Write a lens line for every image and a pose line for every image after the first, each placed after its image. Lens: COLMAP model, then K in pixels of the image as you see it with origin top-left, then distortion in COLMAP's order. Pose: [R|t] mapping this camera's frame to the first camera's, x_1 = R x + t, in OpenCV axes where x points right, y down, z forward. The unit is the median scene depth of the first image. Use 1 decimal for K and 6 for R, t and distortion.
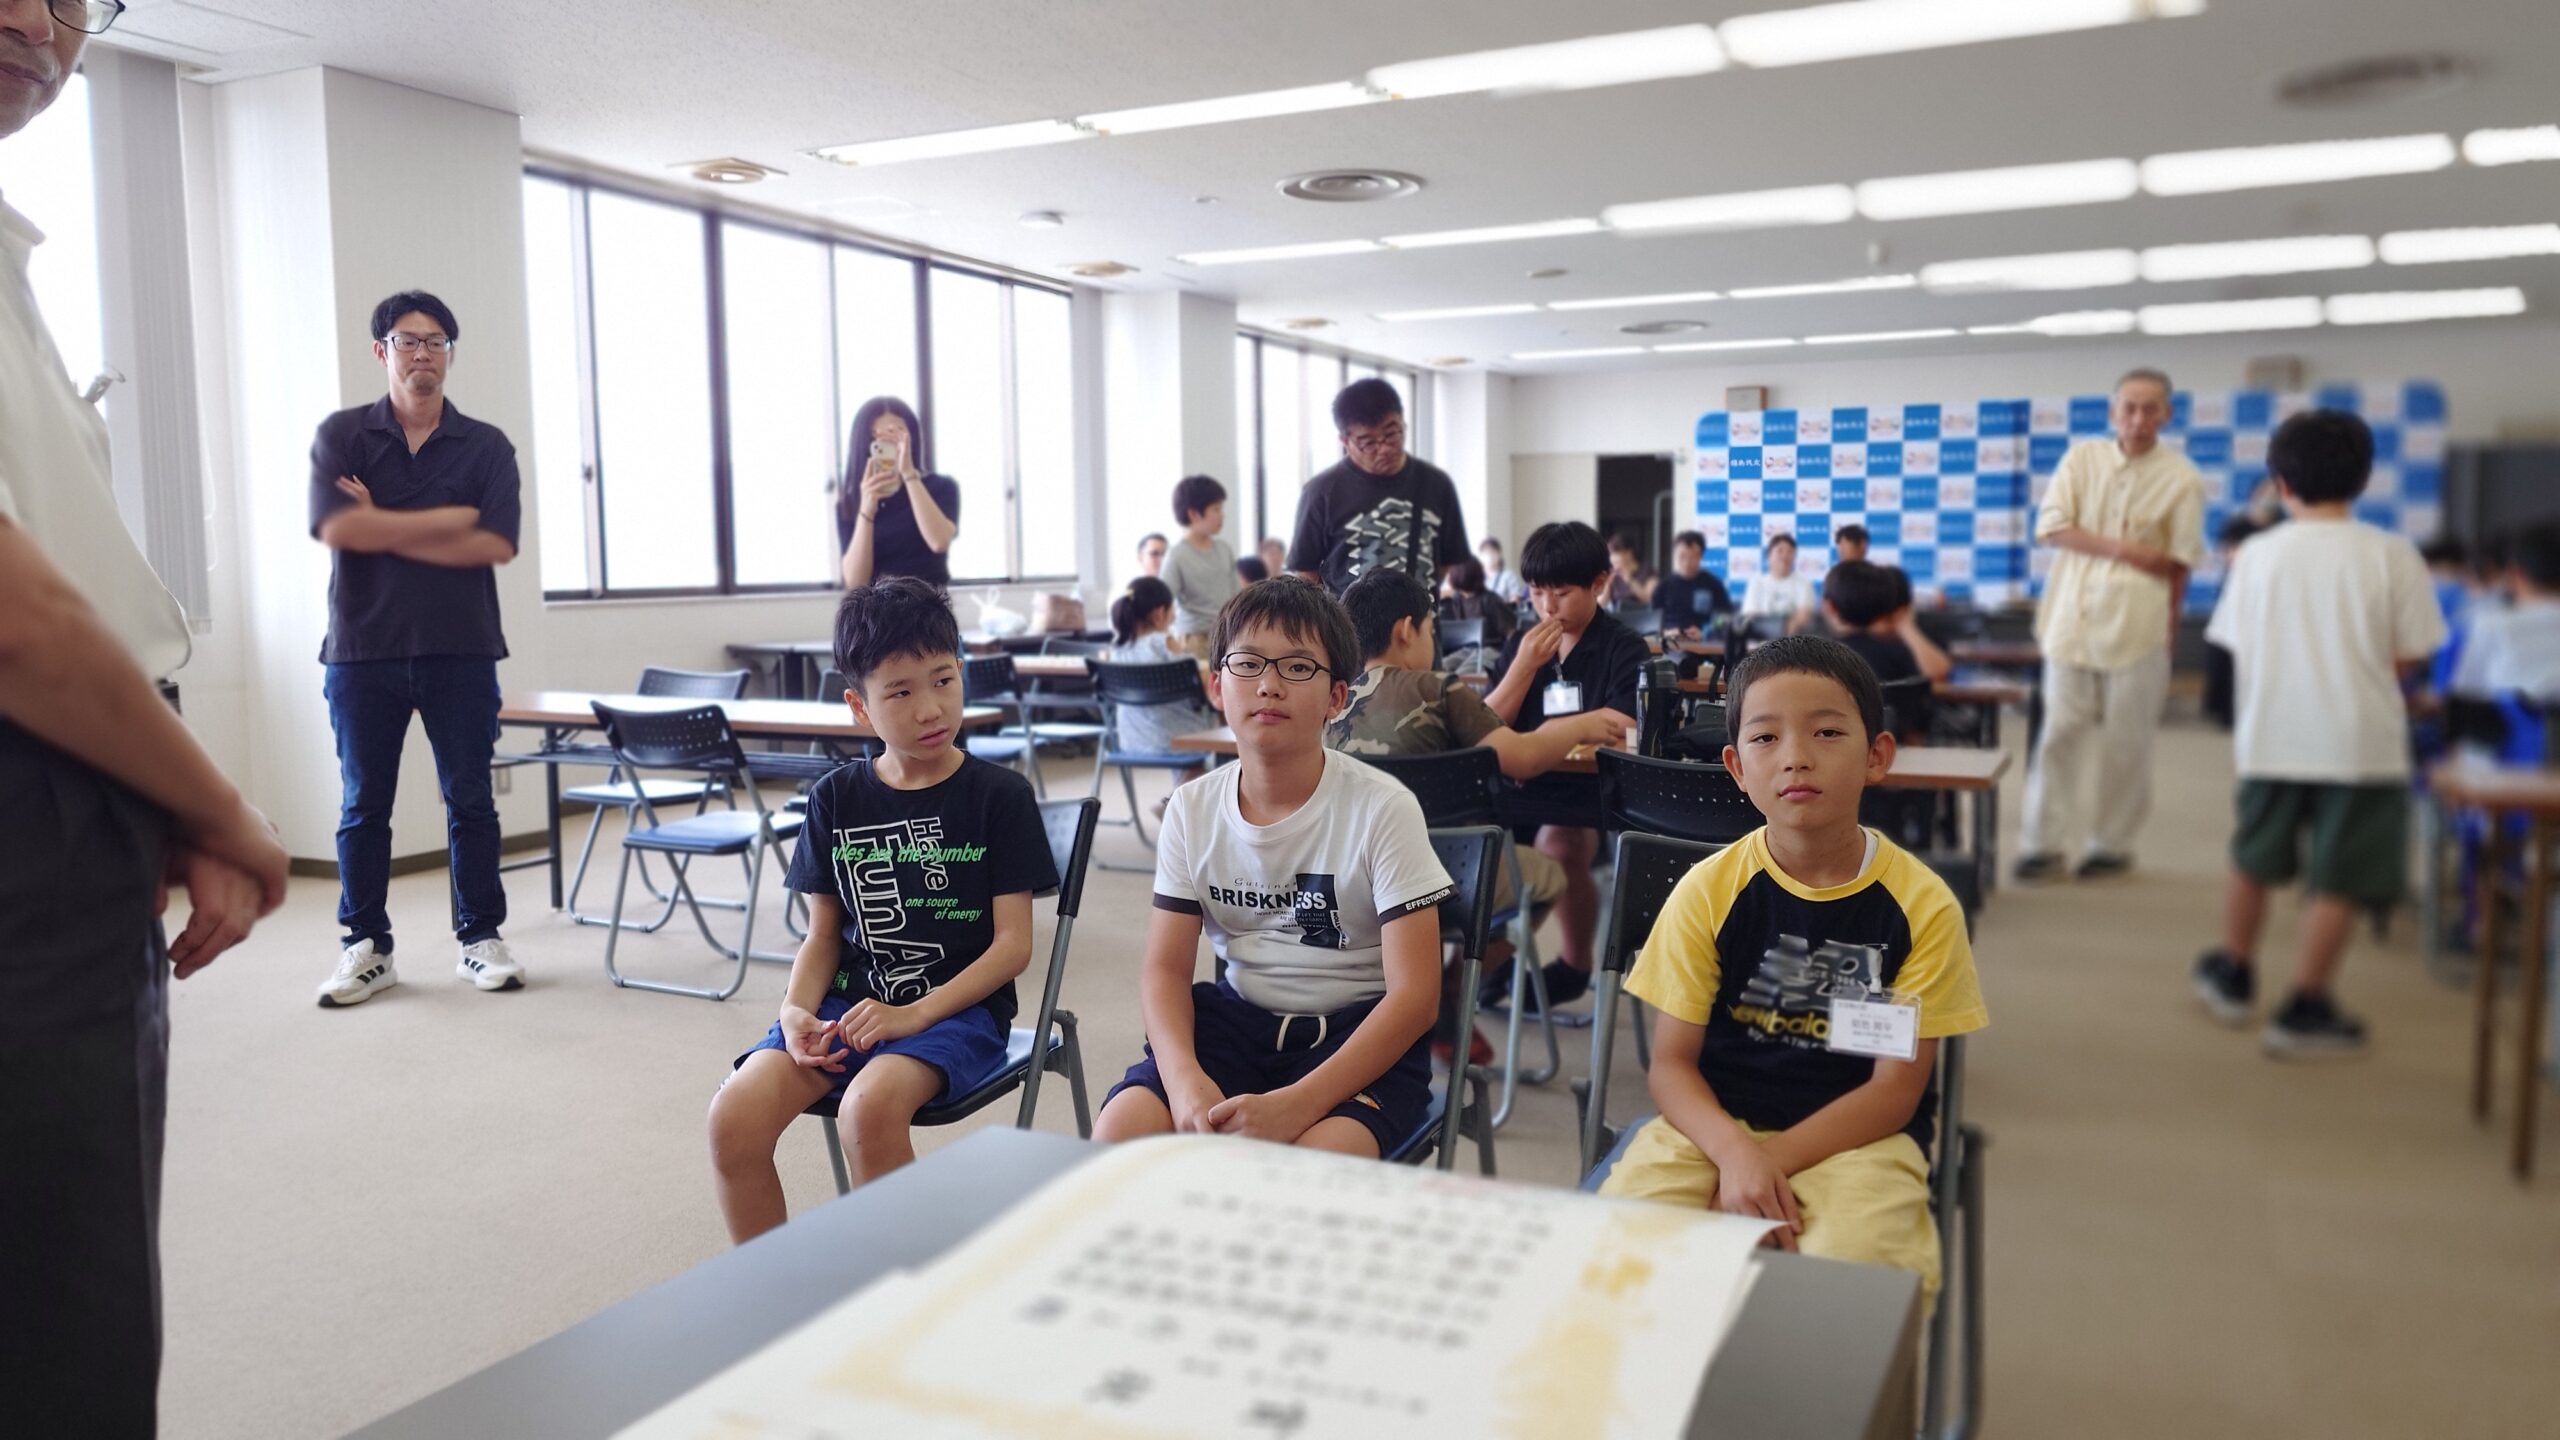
lens RADIAL K [[1819.1, 0, 1280.0], [0, 1819.1, 720.0], [0, 0, 1]] dist [-0.000565, 0.000697]
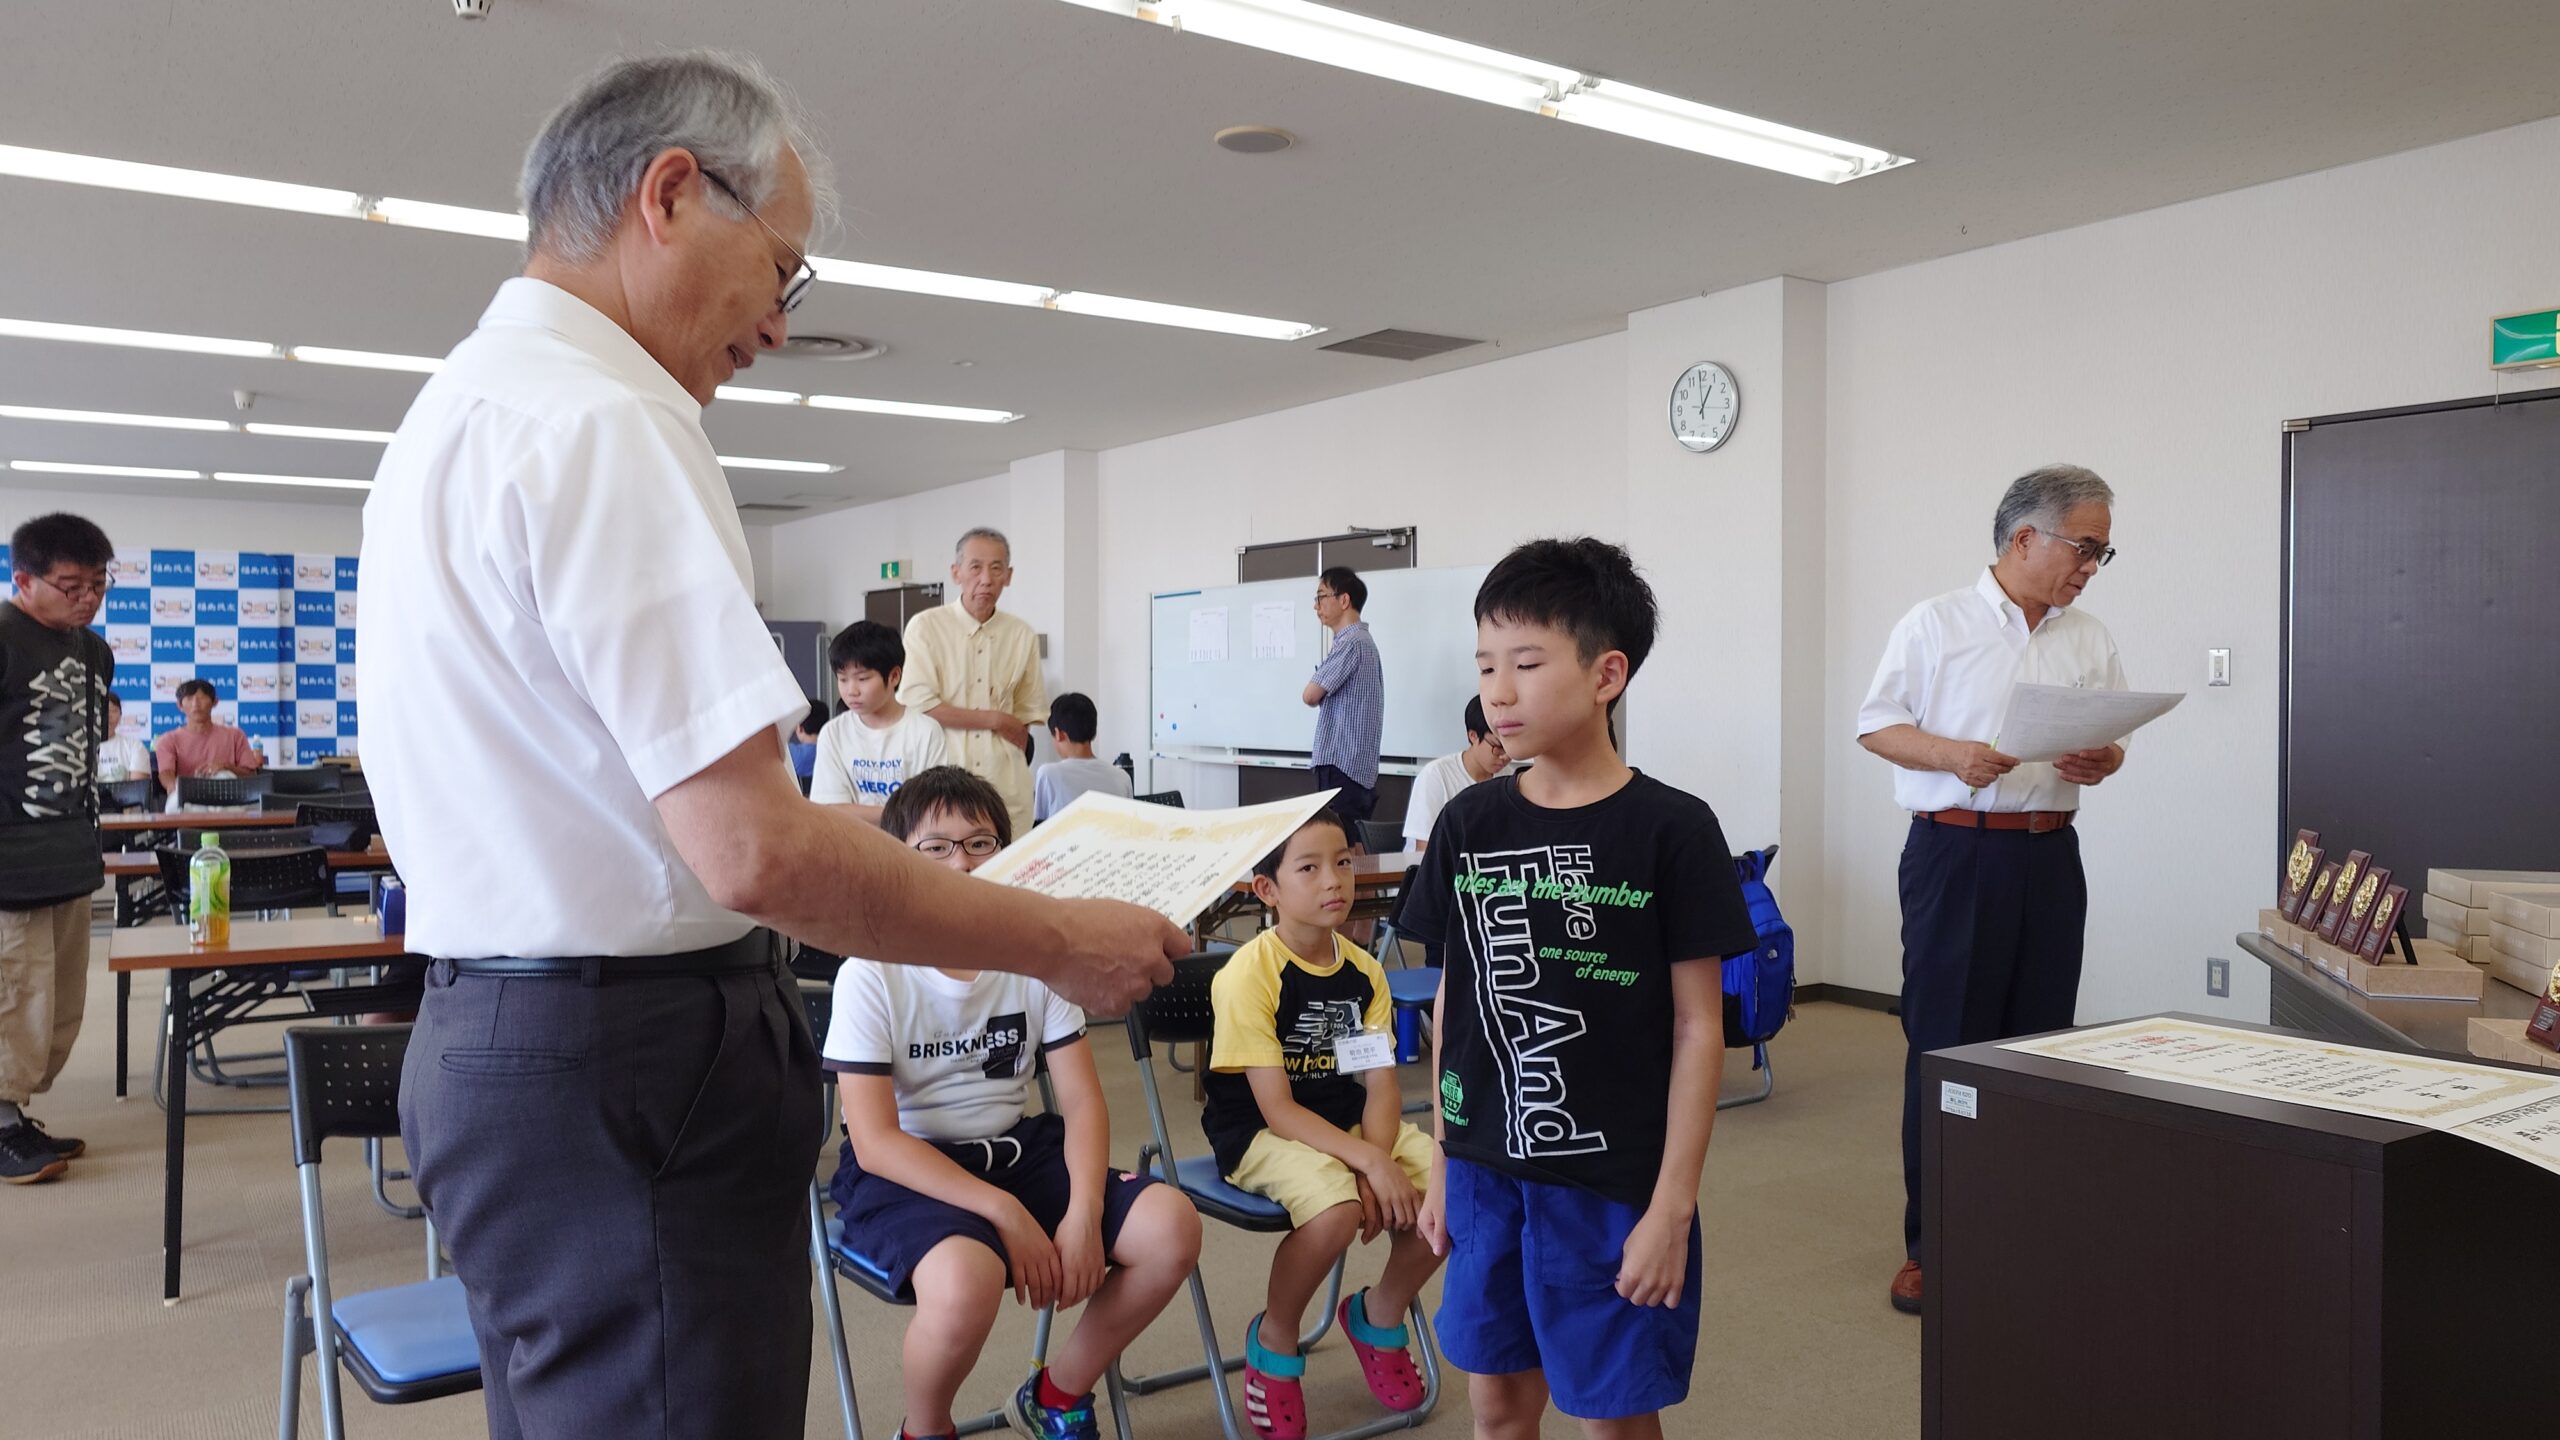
lens RADIAL K [[1851.9, 0, 1280.0], [0, 1851.9, 720.0], [0, 0, 1]] dist [0.001592, 0.000305]
pose [[0.510328, -0.001955, 0.859978, -0.904726], [0.070976, 0.996682, -0.039853, -0.045180], [-0.857046, 0.081376, 0.508773, 0.213165]]
